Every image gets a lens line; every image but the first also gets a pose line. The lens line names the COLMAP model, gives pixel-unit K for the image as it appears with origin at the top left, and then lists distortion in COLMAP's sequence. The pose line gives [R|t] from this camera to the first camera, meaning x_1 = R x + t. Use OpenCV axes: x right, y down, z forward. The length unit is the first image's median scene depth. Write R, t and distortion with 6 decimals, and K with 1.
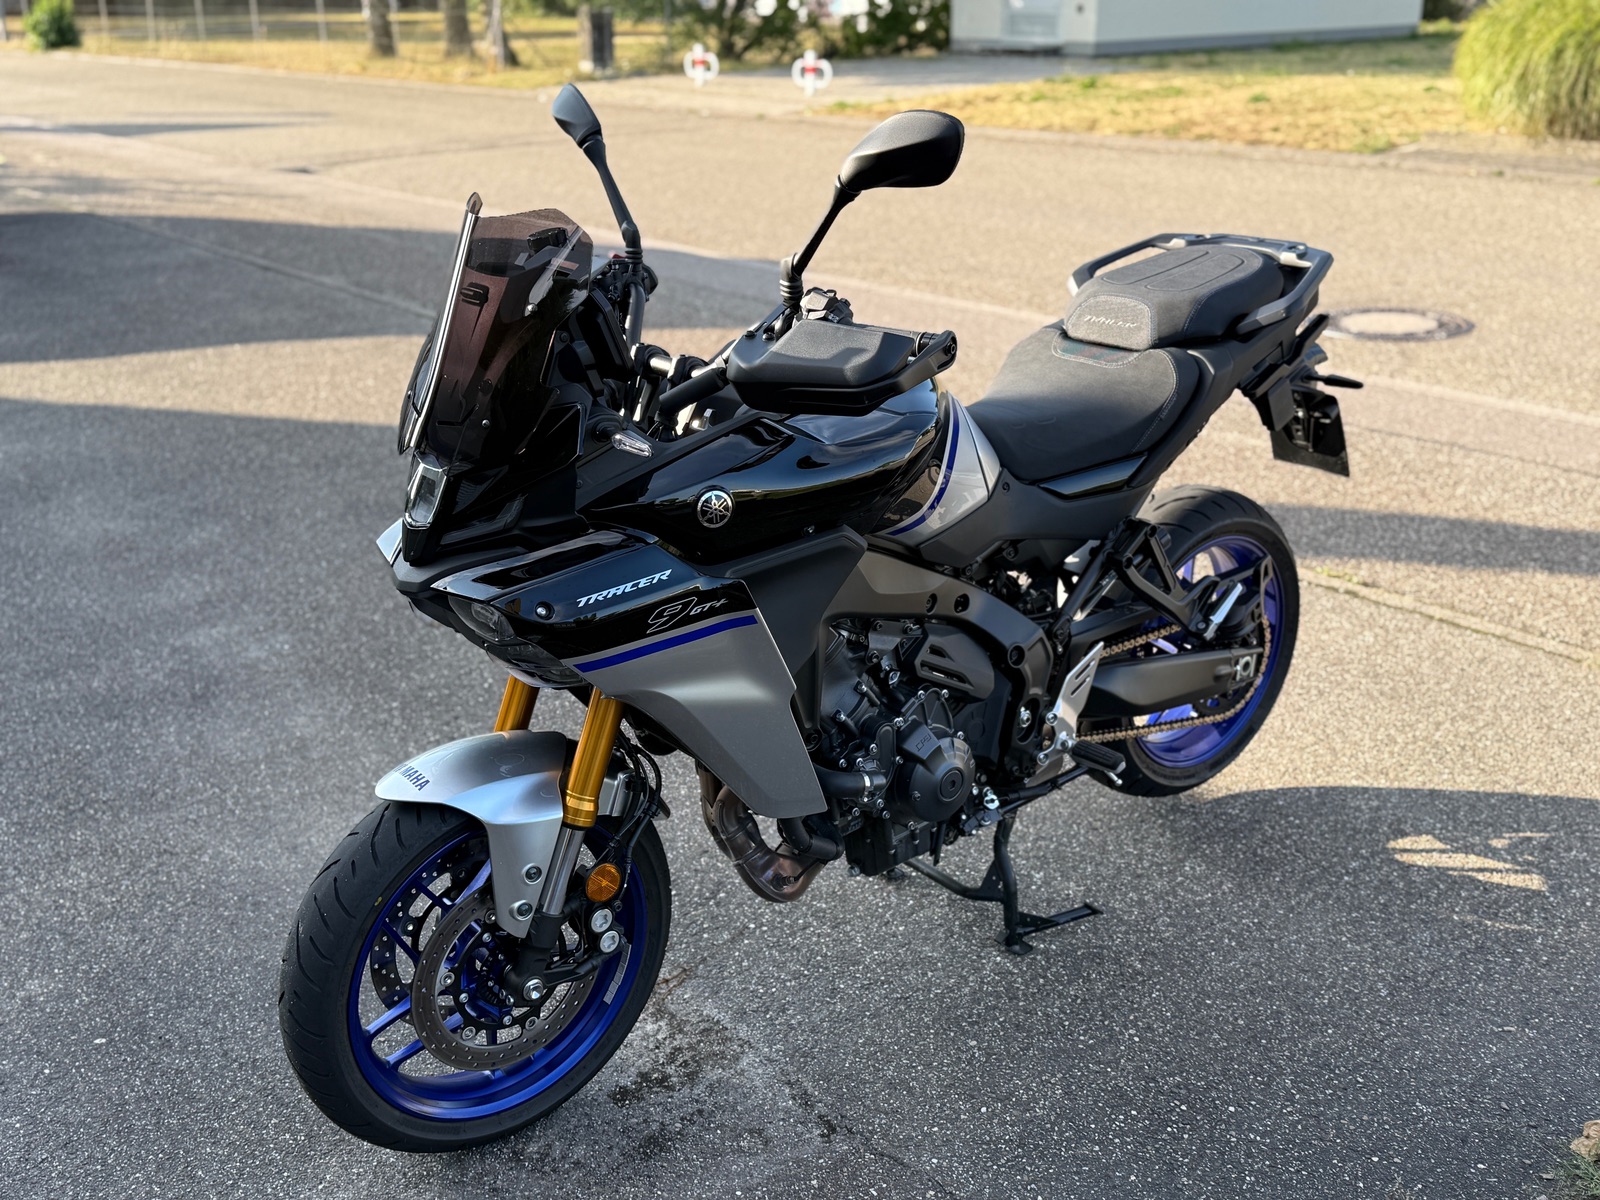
lens RADIAL K [[1611.6, 0, 799.1], [0, 1611.6, 615.1], [0, 0, 1]] dist [0.138374, -0.286426]
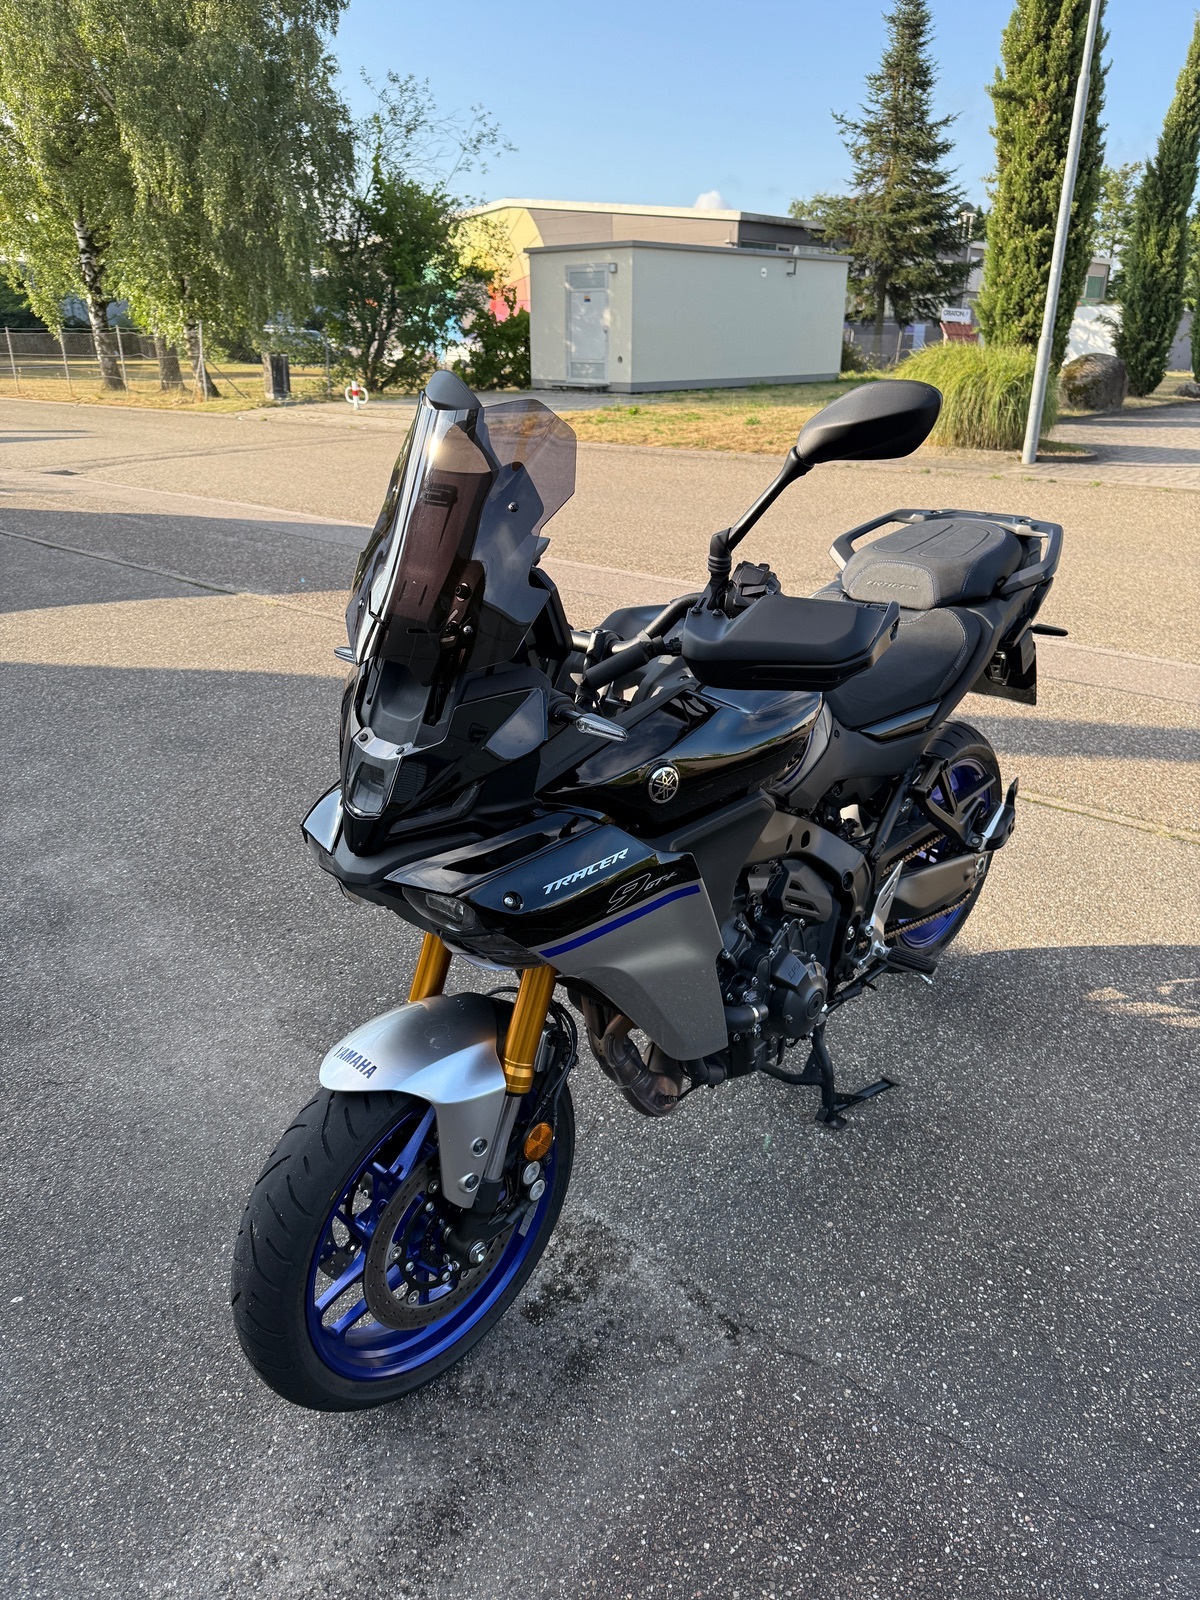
lens RADIAL K [[1116.3, 0, 600.0], [0, 1116.3, 800.0], [0, 0, 1]] dist [0.019665, -0.037558]
pose [[0.988118, -0.046400, 0.146524, -0.148465], [0.043588, 0.998800, 0.022345, -0.056093], [-0.147385, -0.015693, 0.988955, 0.246506]]
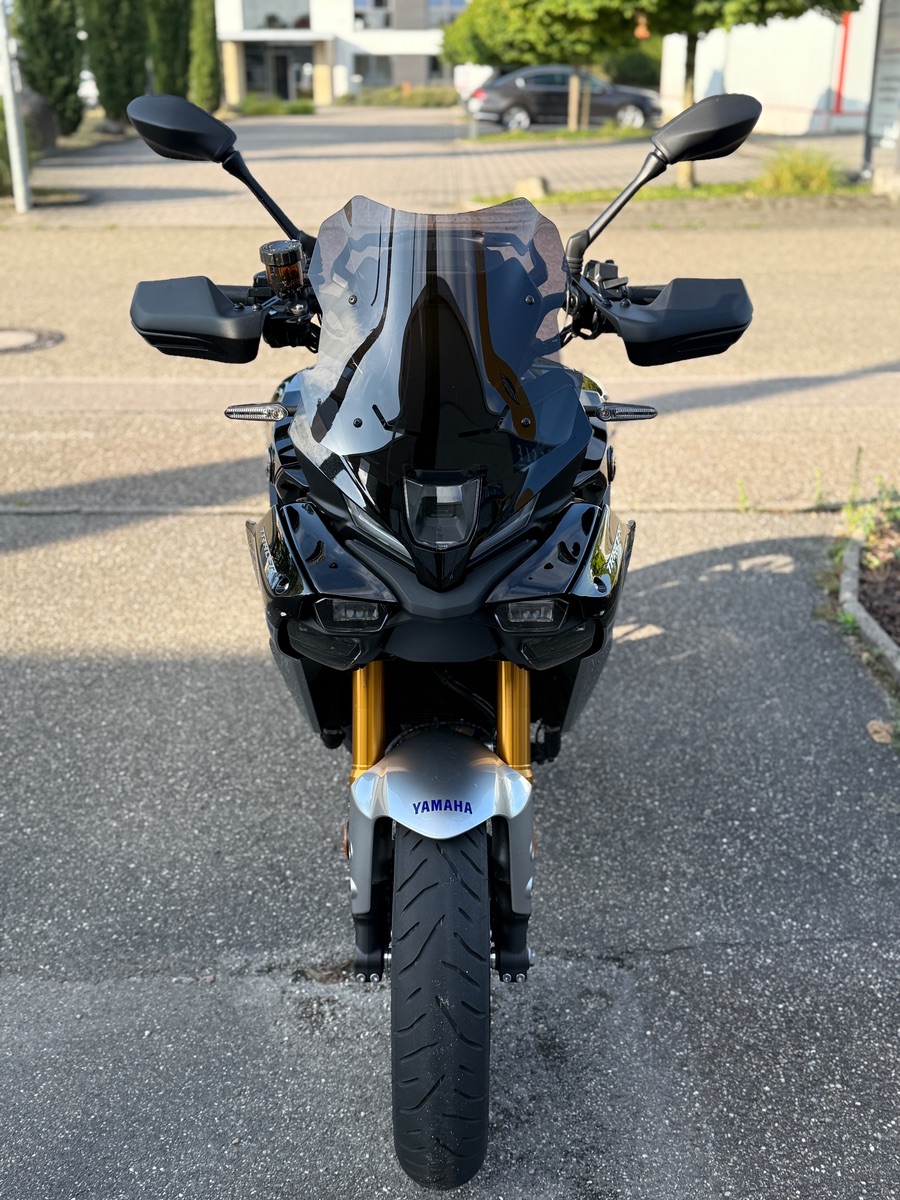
lens RADIAL K [[1244.4, 0, 420.8], [0, 1244.4, 599.8], [0, 0, 1]] dist [0.185738, -0.455222]
pose [[0.625419, -0.287973, 0.725205, -0.615717], [0.278587, 0.950560, 0.137204, -0.100782], [-0.728862, 0.116223, 0.674724, 0.397479]]
